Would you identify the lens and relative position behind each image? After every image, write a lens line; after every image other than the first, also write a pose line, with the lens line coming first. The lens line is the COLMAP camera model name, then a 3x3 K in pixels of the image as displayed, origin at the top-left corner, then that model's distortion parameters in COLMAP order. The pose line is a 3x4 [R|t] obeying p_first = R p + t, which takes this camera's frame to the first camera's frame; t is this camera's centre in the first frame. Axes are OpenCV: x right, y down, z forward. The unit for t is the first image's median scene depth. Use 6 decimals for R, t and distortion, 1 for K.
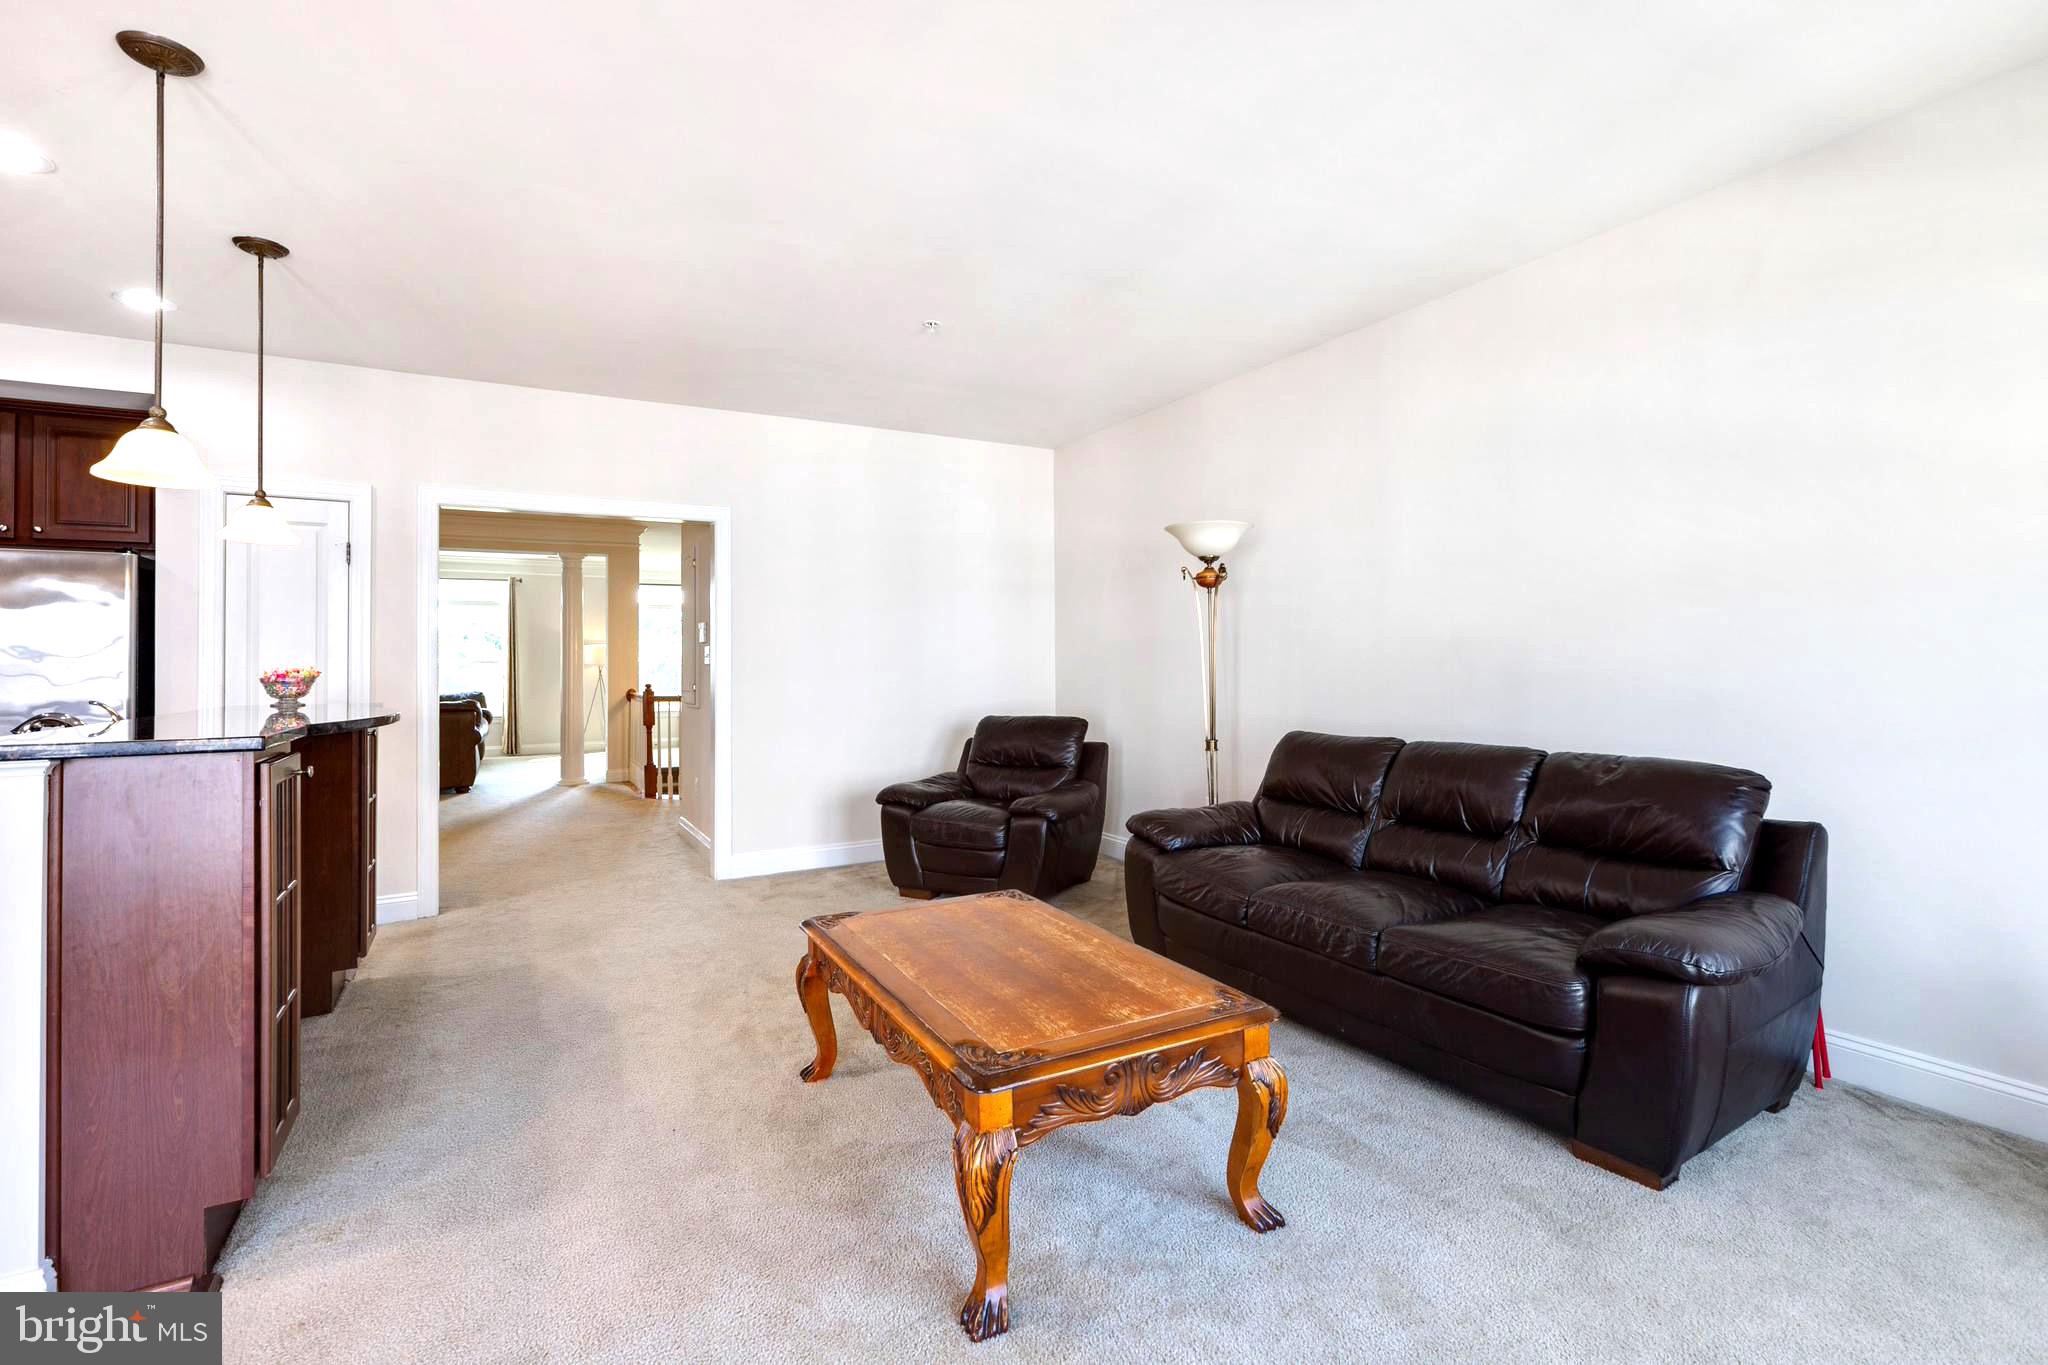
lens RADIAL K [[922.6, 0, 1013.2], [0, 922.6, 654.8], [0, 0, 1]] dist [0.002036, 0.000239]
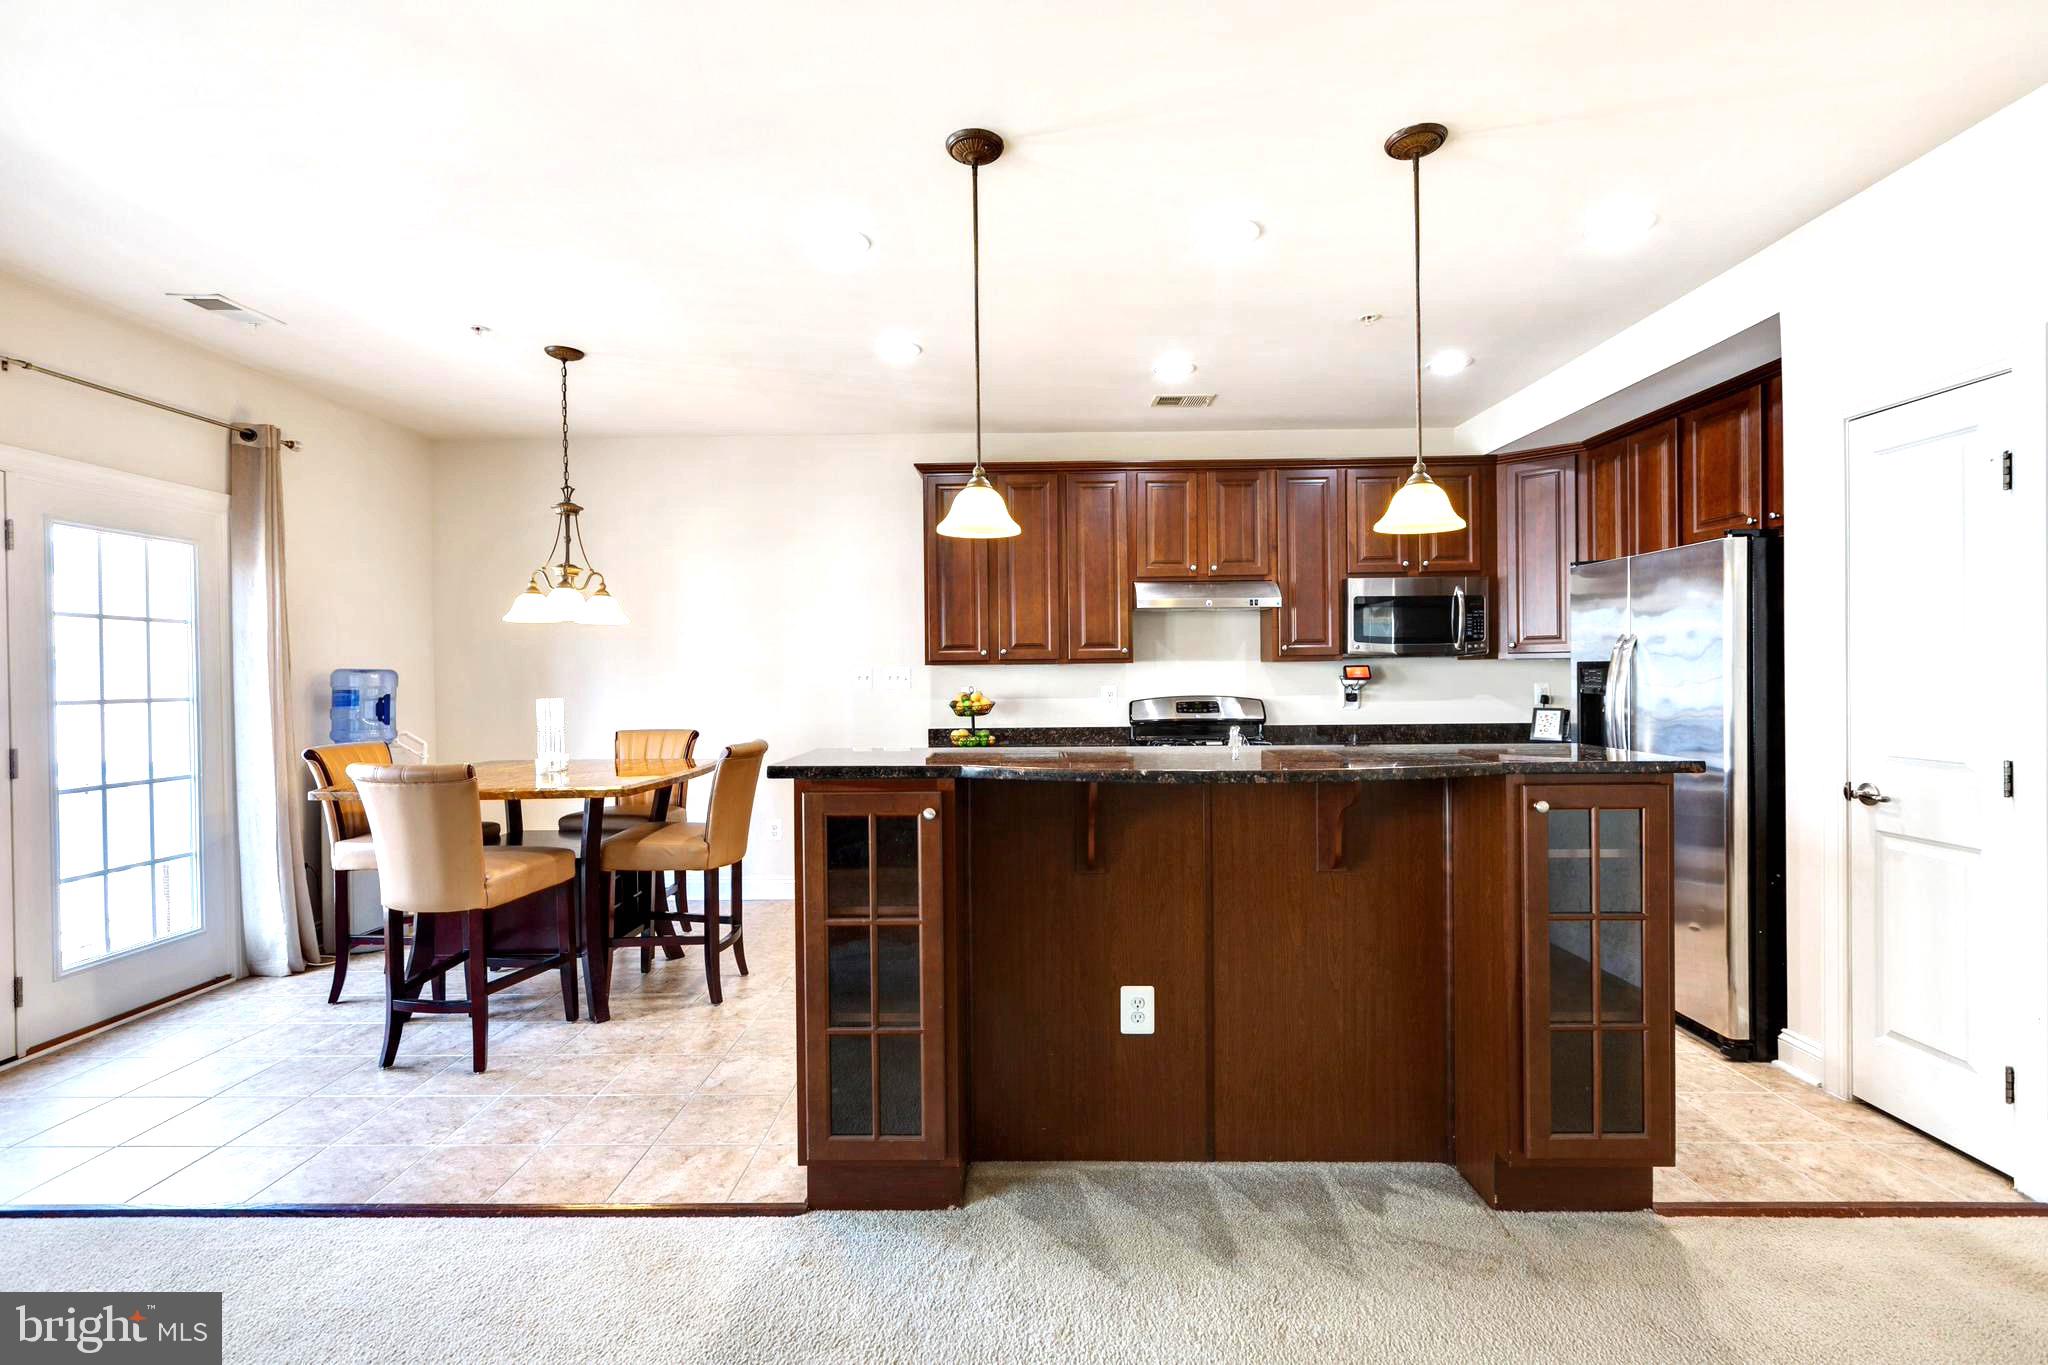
lens RADIAL K [[911.4, 0, 1022.2], [0, 911.4, 678.5], [0, 0, 1]] dist [0.001910, 0.000117]
pose [[-0.503037, 0.017339, -0.864091, 0.002753], [0.020976, 0.999749, 0.007851, -0.010311], [0.864010, -0.014176, -0.503274, 0.838840]]
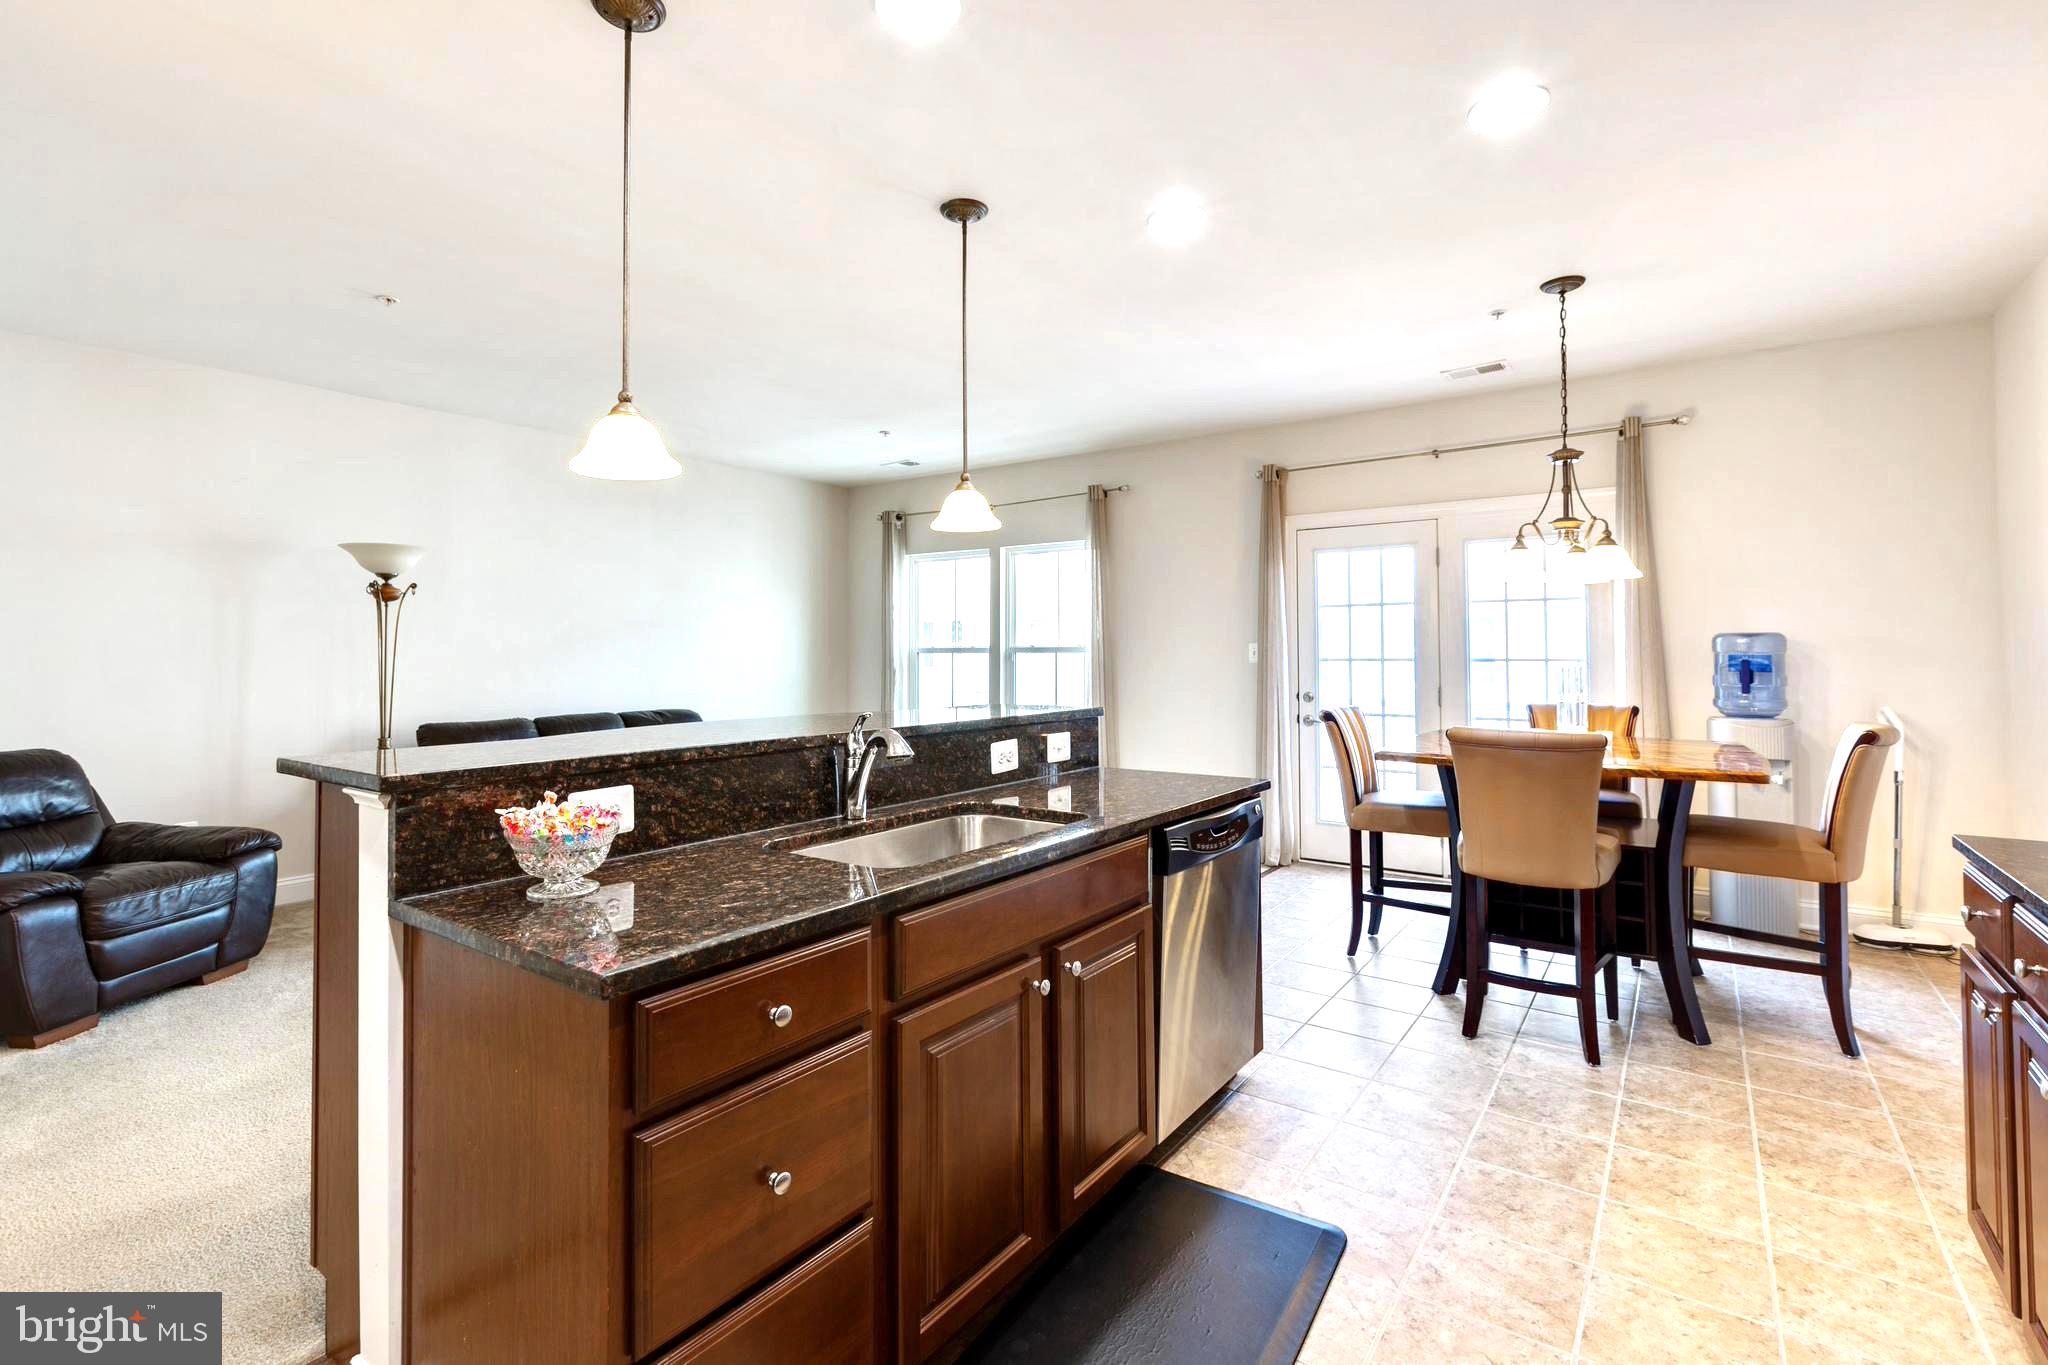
lens RADIAL K [[926.2, 0, 1012.3], [0, 926.2, 633.2], [0, 0, 1]] dist [0.000313, -0.000048]
pose [[-0.407572, 0.030152, 0.912675, -1.144178], [-0.000764, 0.999443, -0.033359, 0.005986], [-0.913173, -0.014293, -0.407322, 0.779262]]
